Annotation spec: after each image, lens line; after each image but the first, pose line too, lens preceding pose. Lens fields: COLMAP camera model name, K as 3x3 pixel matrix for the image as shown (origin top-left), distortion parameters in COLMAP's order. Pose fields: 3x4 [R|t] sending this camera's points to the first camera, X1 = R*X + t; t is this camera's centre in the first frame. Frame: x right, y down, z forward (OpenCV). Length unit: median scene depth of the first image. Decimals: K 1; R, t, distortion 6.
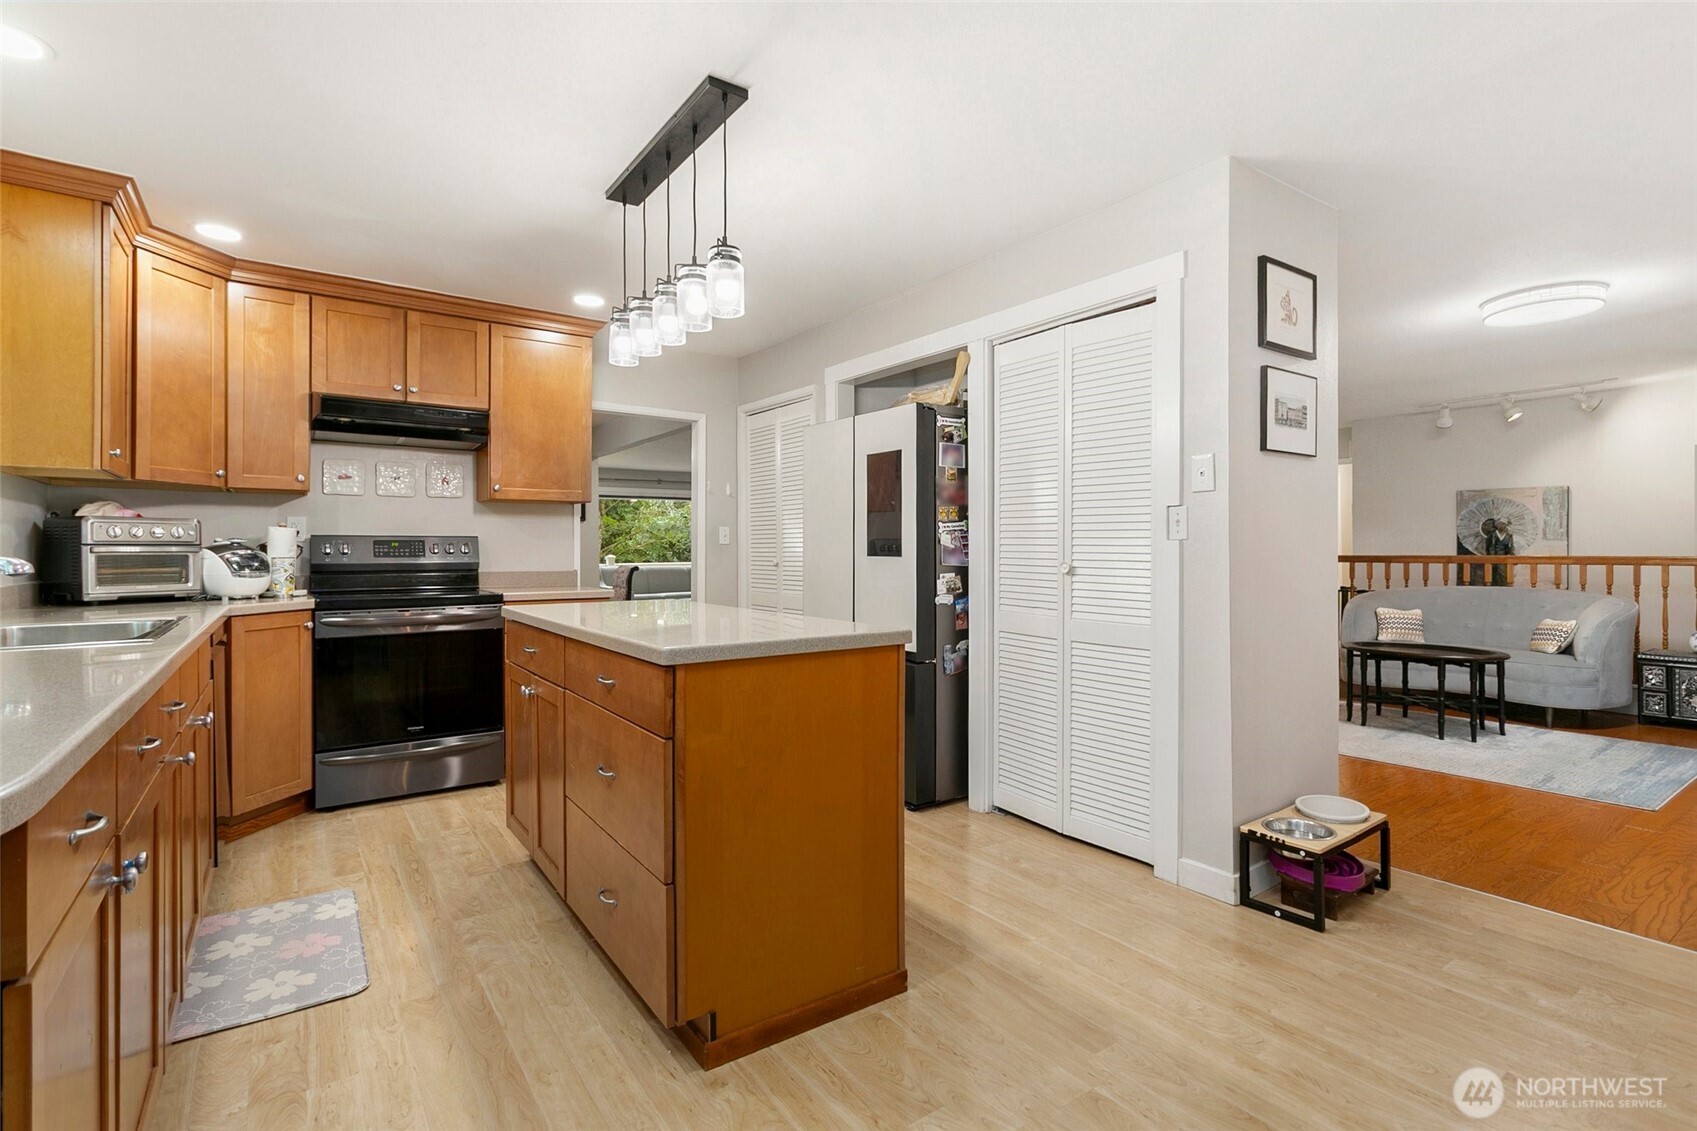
lens RADIAL K [[800.0, 0, 846.1], [0, 800.0, 548.2], [0, 0, 1]] dist [-0.004599, 0.002698]
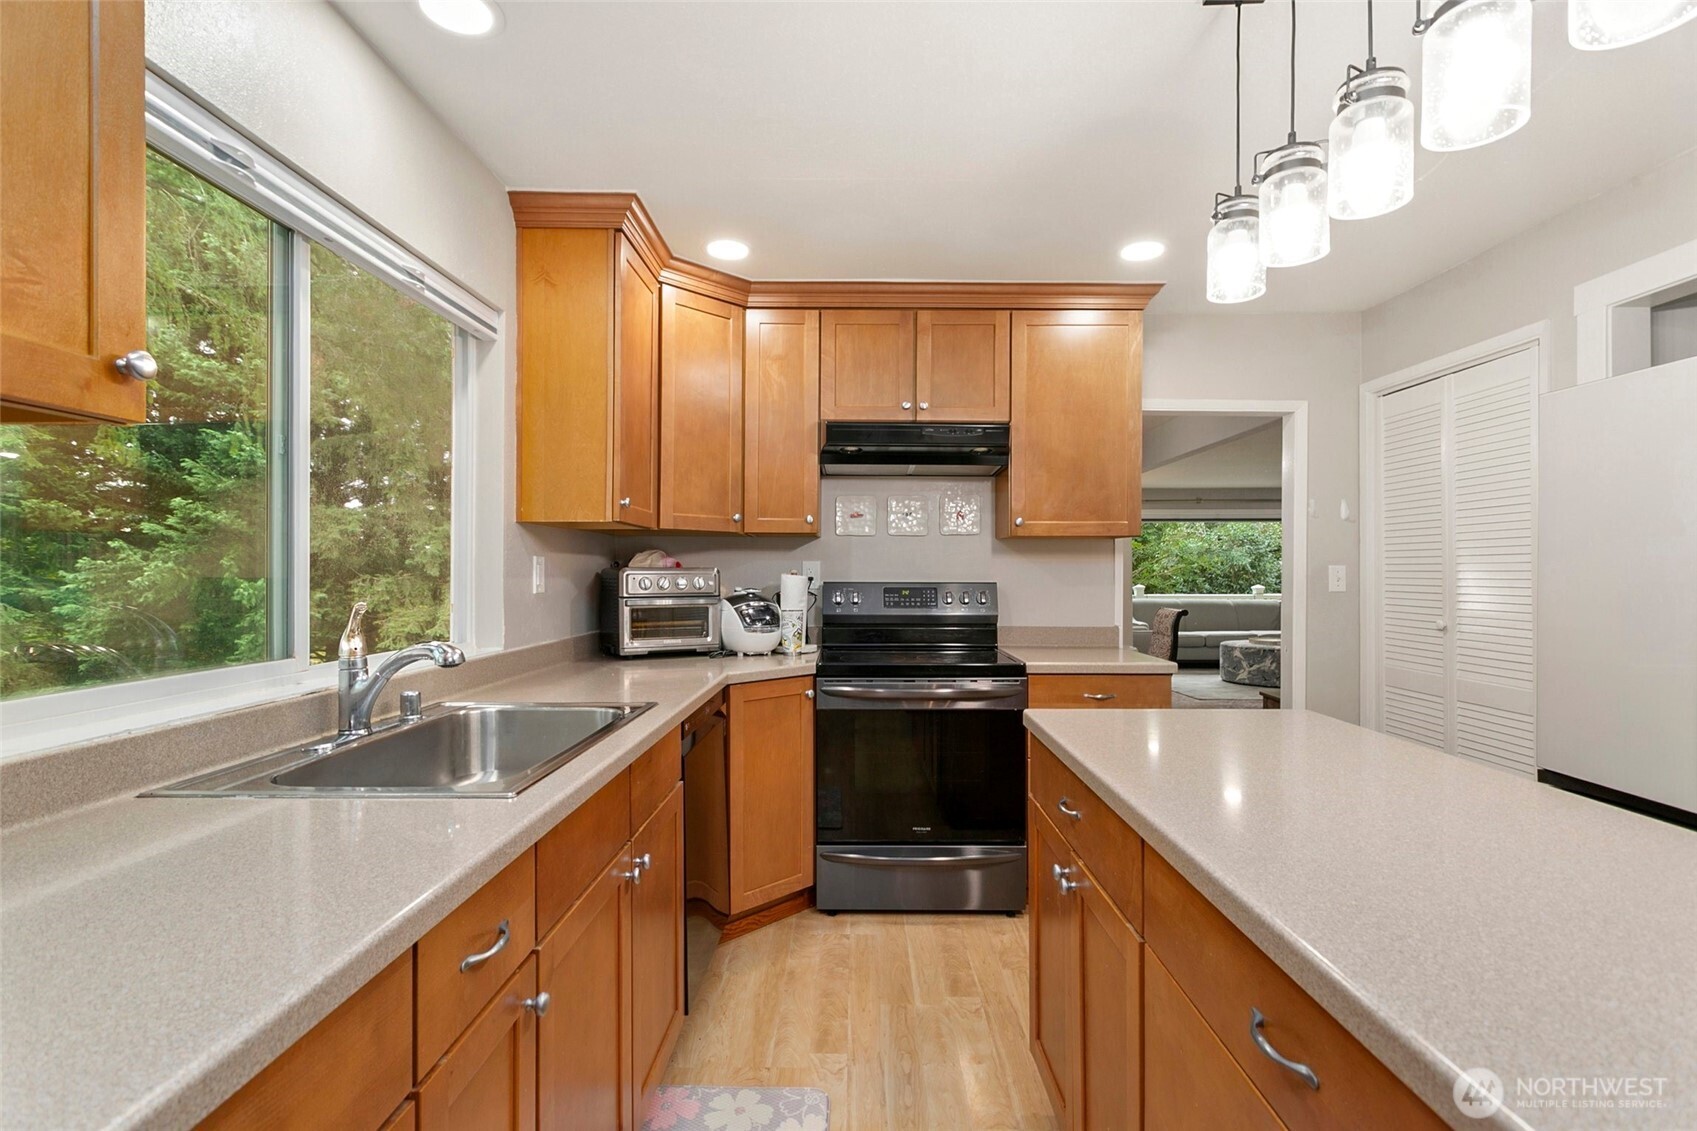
lens RADIAL K [[800.0, 0, 844.7], [0, 800.0, 568.8], [0, 0, 1]] dist [-0.004599, 0.002698]
pose [[0.809160, 0.002771, -0.587582, -0.123647], [-0.002794, 0.999996, 0.000869, -0.031815], [0.587582, 0.000939, 0.809164, 0.286777]]
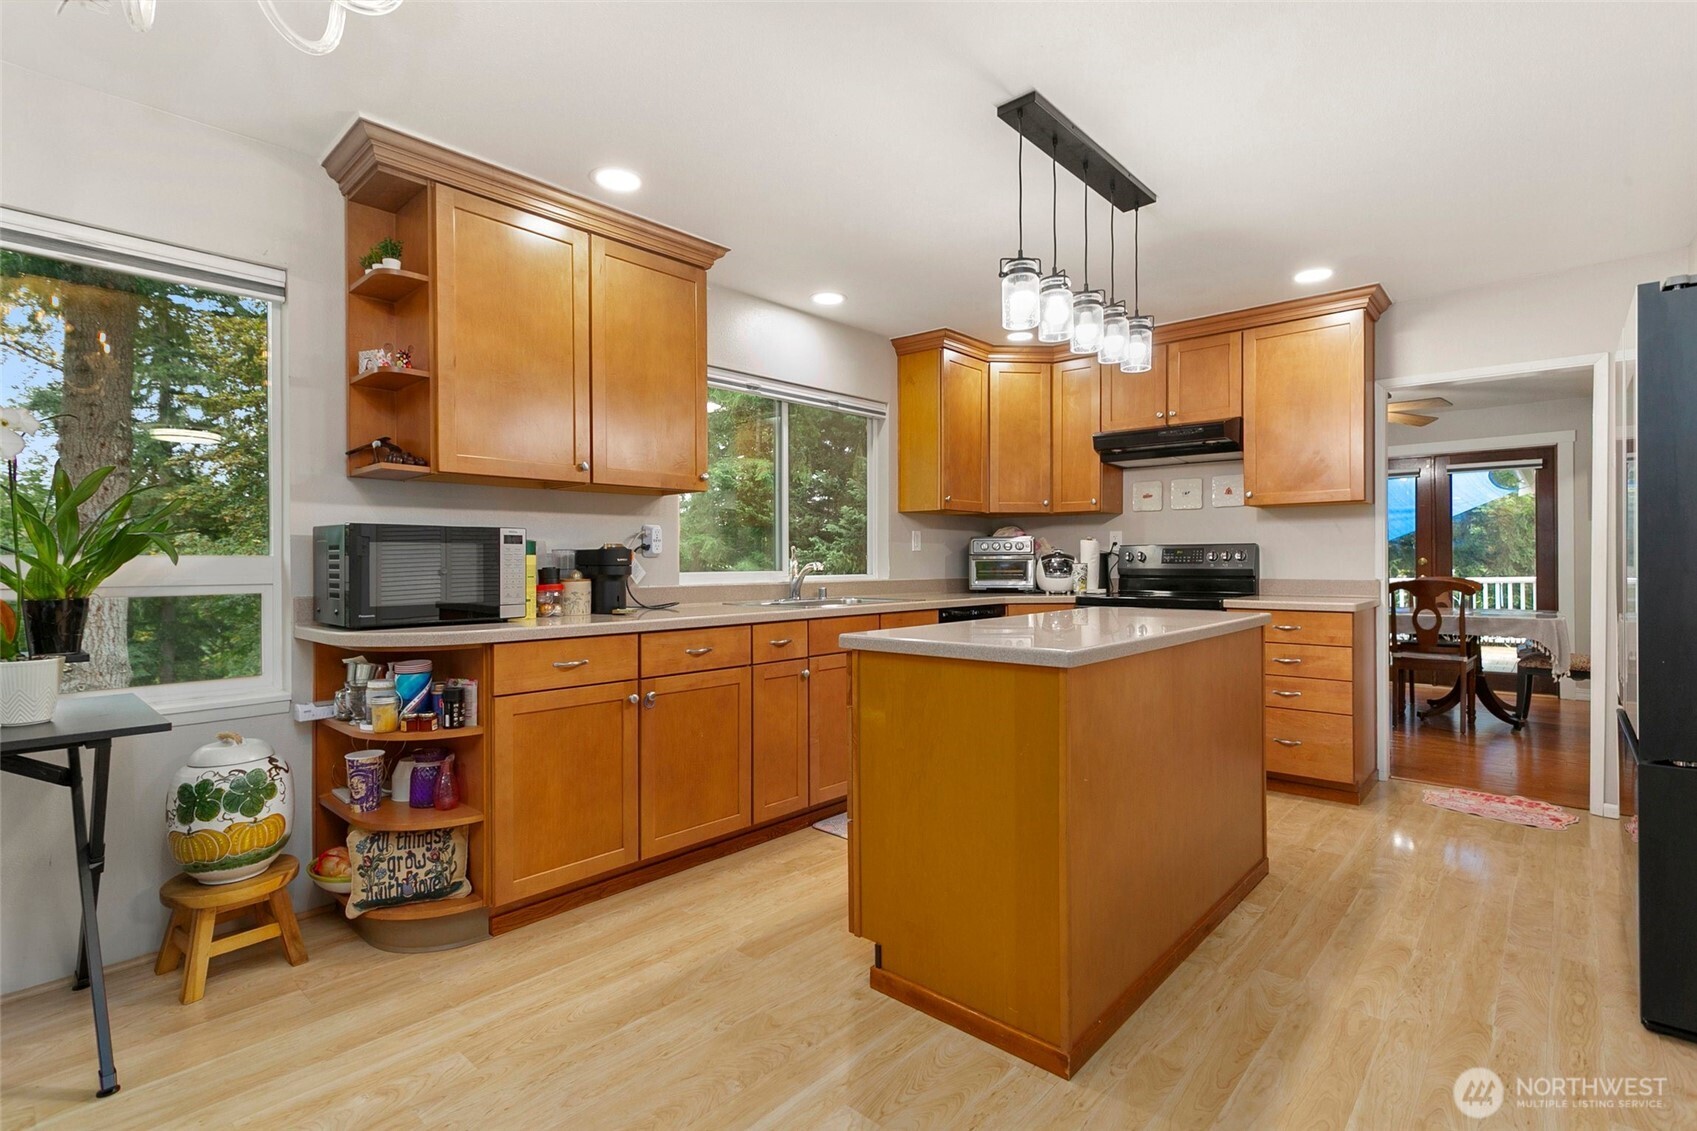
lens RADIAL K [[800.0, 0, 846.0], [0, 800.0, 552.9], [0, 0, 1]] dist [-0.004599, 0.002698]
pose [[0.220727, -0.007368, -0.975308, 0.442932], [0.005552, 0.999965, -0.006298, 0.000374], [0.975320, -0.004025, 0.220760, 0.306344]]
